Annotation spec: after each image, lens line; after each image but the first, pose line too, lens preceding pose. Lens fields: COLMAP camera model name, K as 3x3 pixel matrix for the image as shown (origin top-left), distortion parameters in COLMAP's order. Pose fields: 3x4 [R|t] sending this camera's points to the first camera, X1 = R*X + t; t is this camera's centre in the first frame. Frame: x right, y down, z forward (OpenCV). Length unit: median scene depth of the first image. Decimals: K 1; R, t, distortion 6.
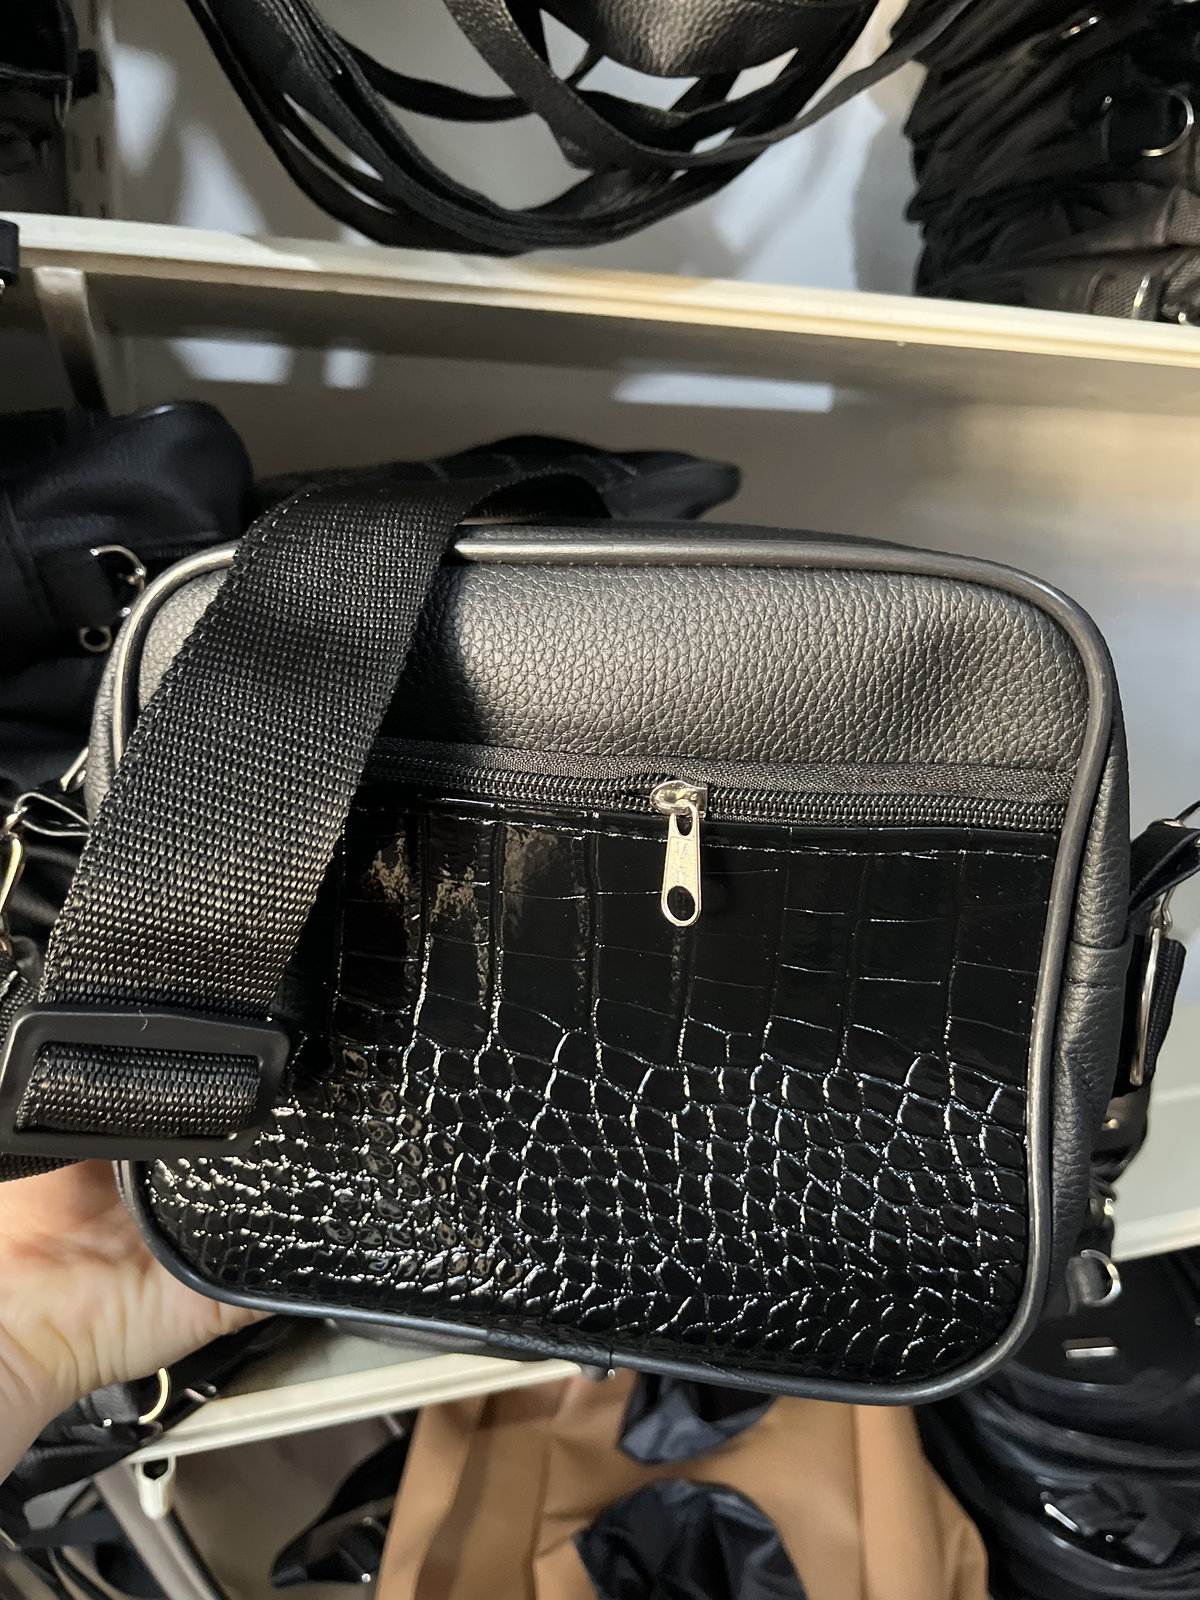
lens RADIAL K [[1234.9, 0, 600.0], [0, 1234.9, 800.0], [0, 0, 1]] dist [0.079121, -0.146608]
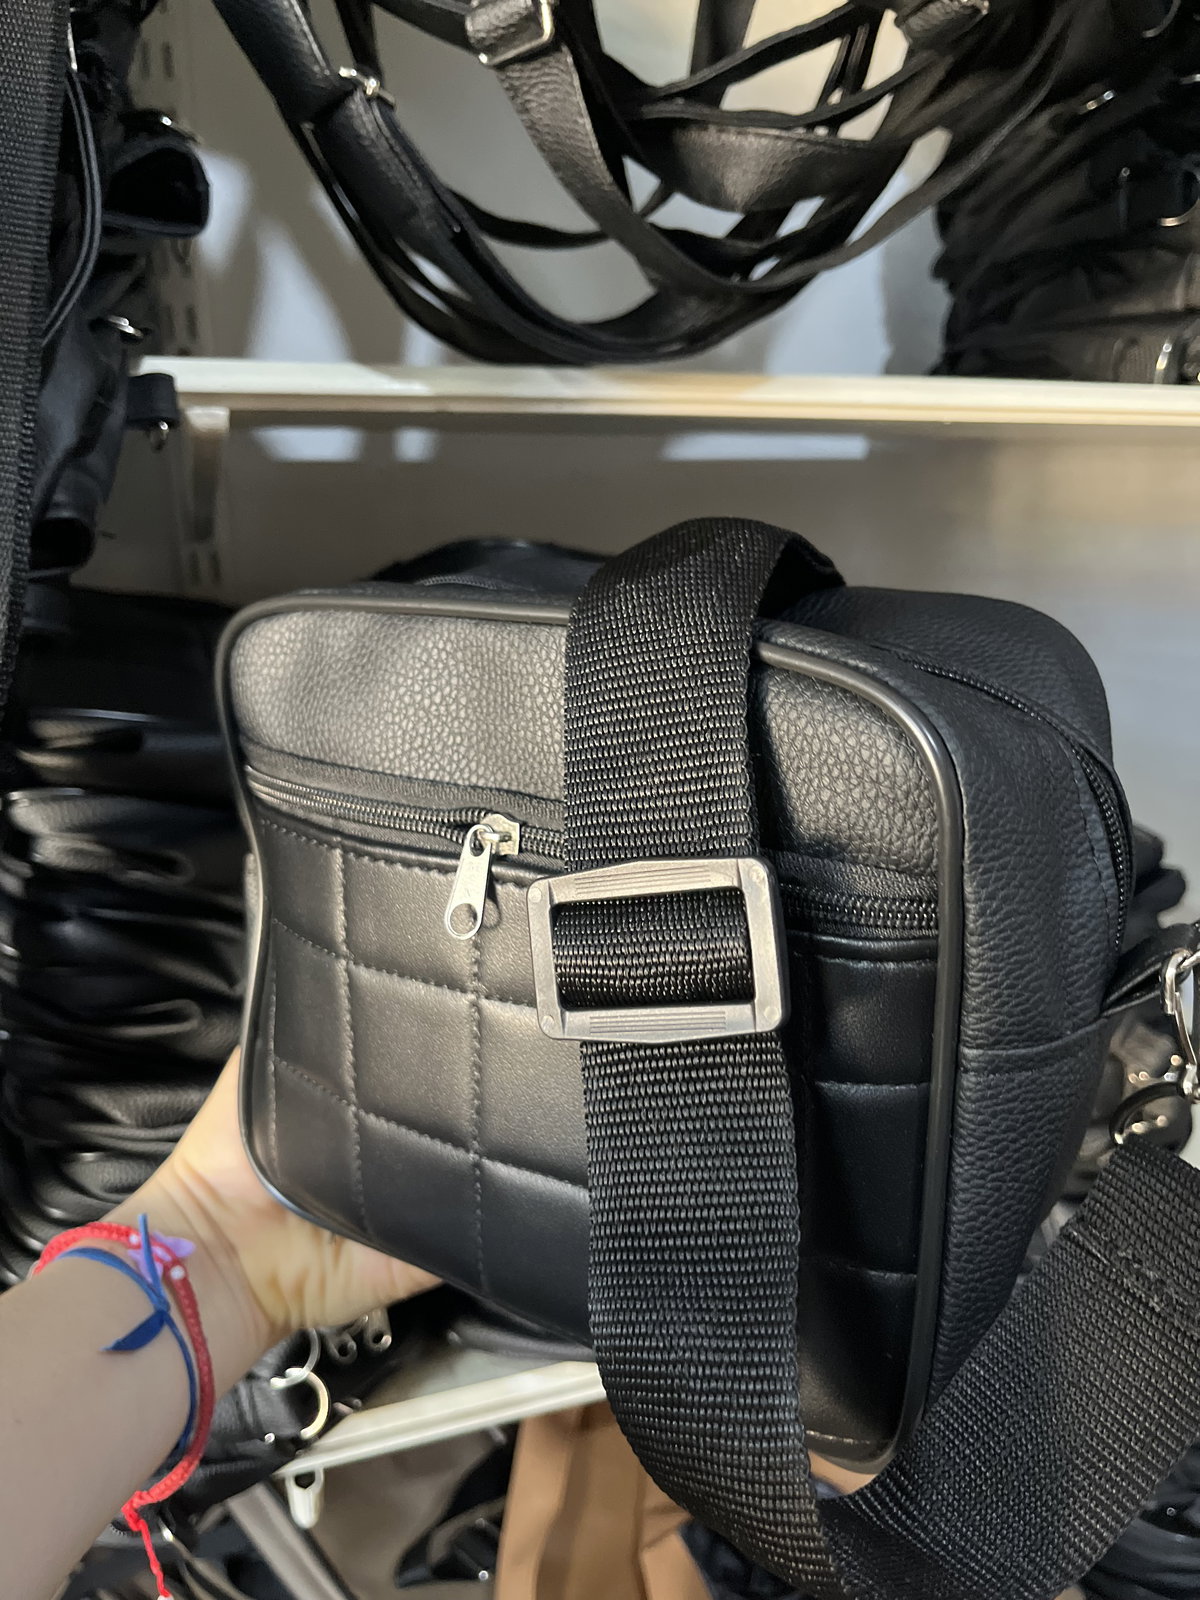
lens RADIAL K [[1235.6, 0, 609.2], [0, 1235.6, 808.9], [0, 0, 1]] dist [0.101504, -0.179204]
pose [[0.999238, -0.038979, -0.001796, -0.057504], [0.038984, 0.999236, 0.002660, -0.037545], [0.001691, -0.002728, 0.999995, -0.084889]]
